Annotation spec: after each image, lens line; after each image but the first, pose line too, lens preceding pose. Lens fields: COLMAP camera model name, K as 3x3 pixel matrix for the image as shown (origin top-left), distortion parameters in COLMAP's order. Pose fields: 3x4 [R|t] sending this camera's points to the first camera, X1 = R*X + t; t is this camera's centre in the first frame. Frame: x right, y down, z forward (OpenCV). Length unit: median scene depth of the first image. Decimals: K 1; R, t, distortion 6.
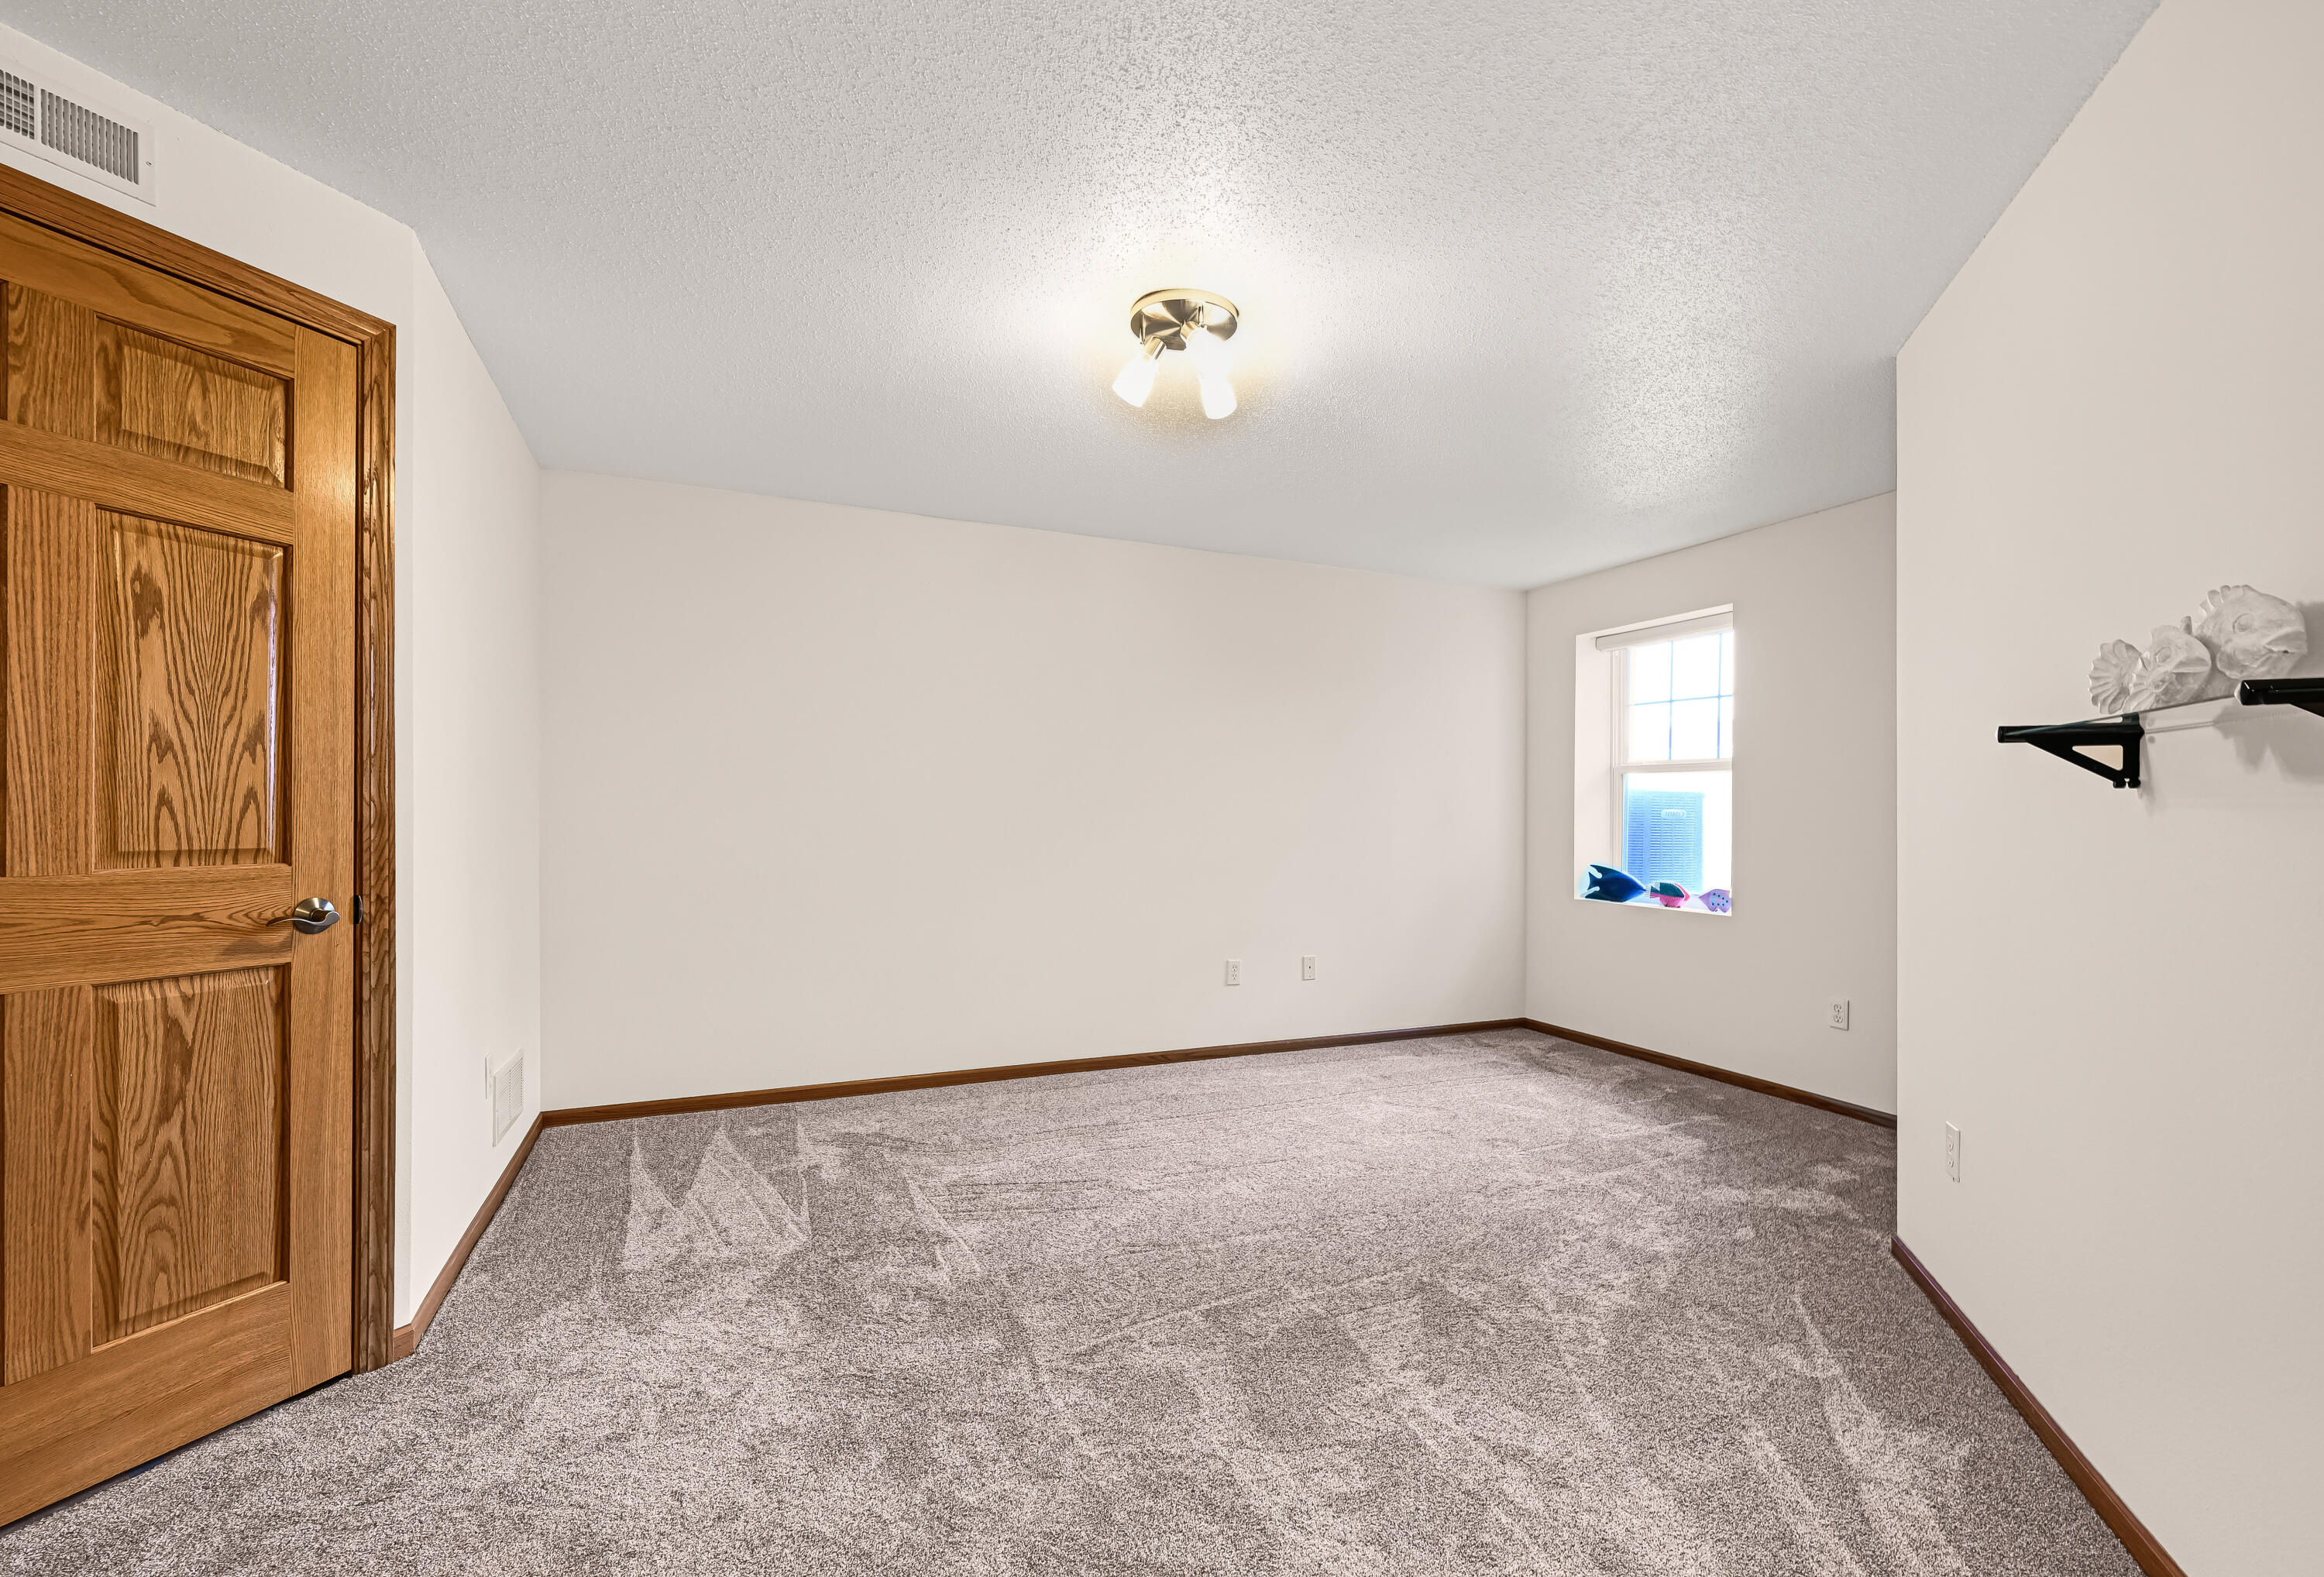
lens RADIAL K [[1008.9, 0, 1165.0], [0, 1008.9, 807.2], [0, 0, 1]] dist [0.000376, 0.000077]
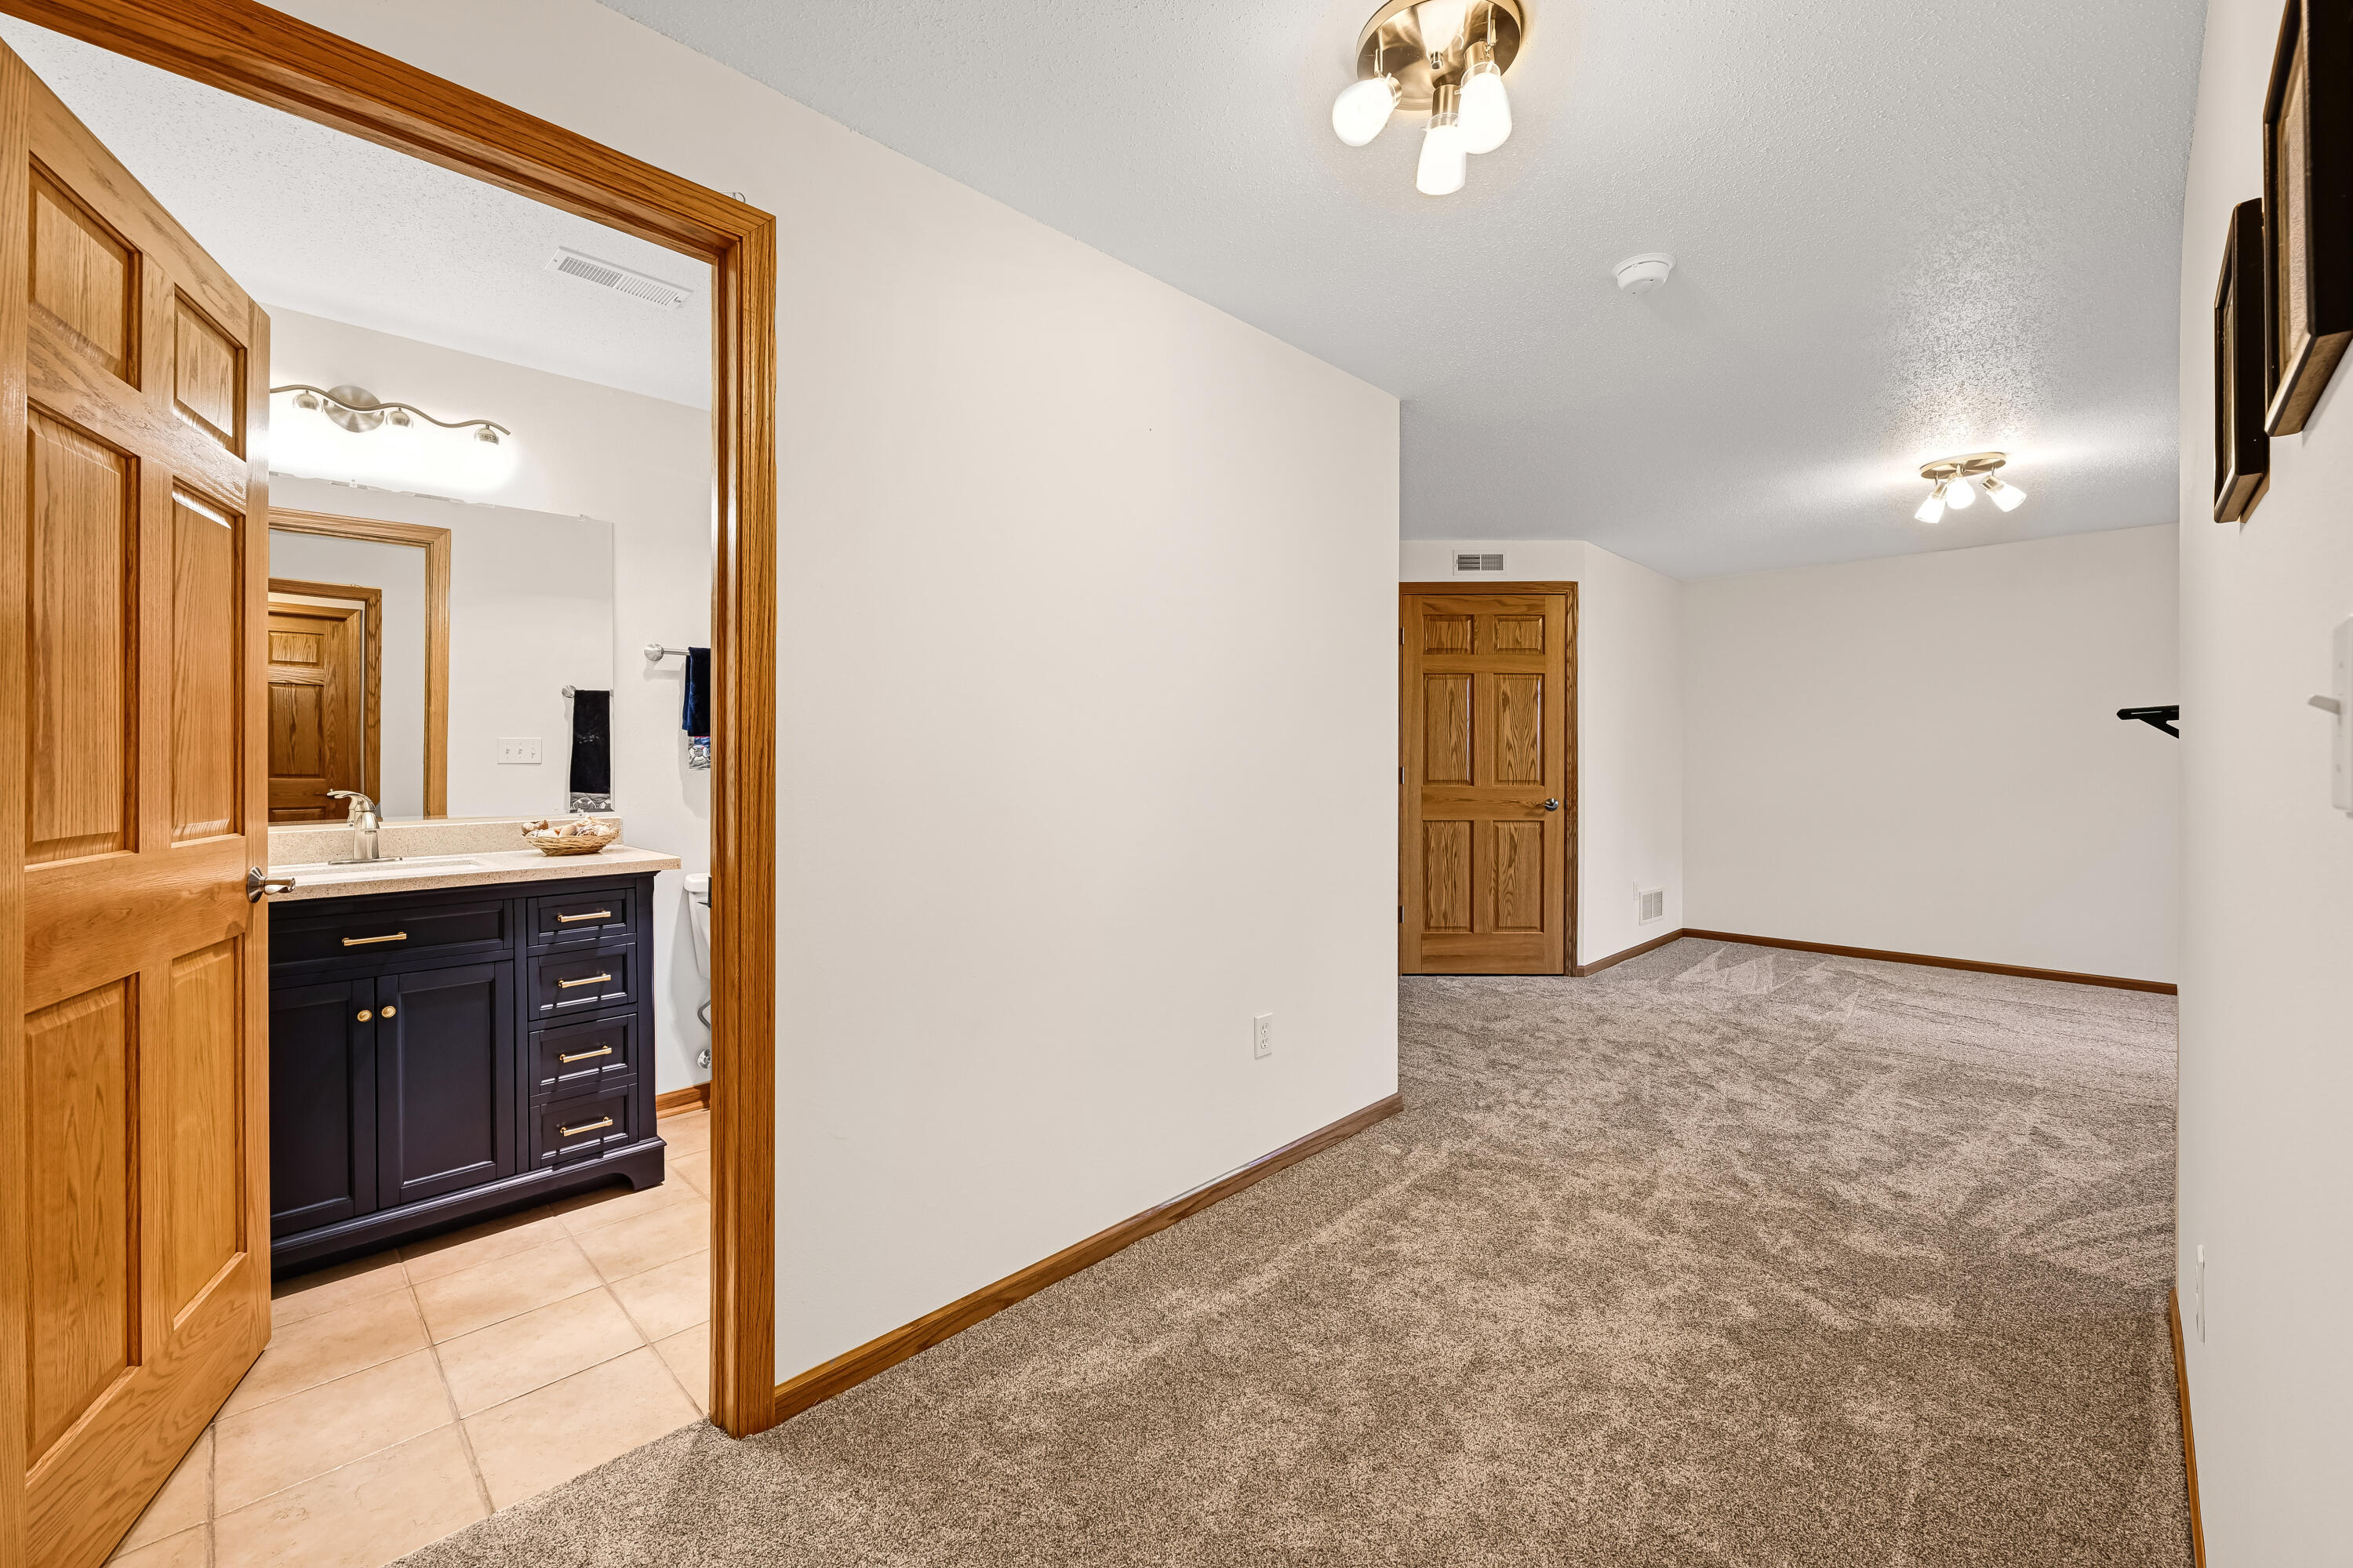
lens RADIAL K [[940.9, 0, 1176.5], [0, 940.9, 784.0], [0, 0, 1]] dist [0.000657, 0.000097]
pose [[0.341444, 0.005818, -0.939884, 1.296344], [0.004898, 0.999956, 0.007969, 0.024972], [0.939890, -0.007325, 0.341400, -0.895269]]
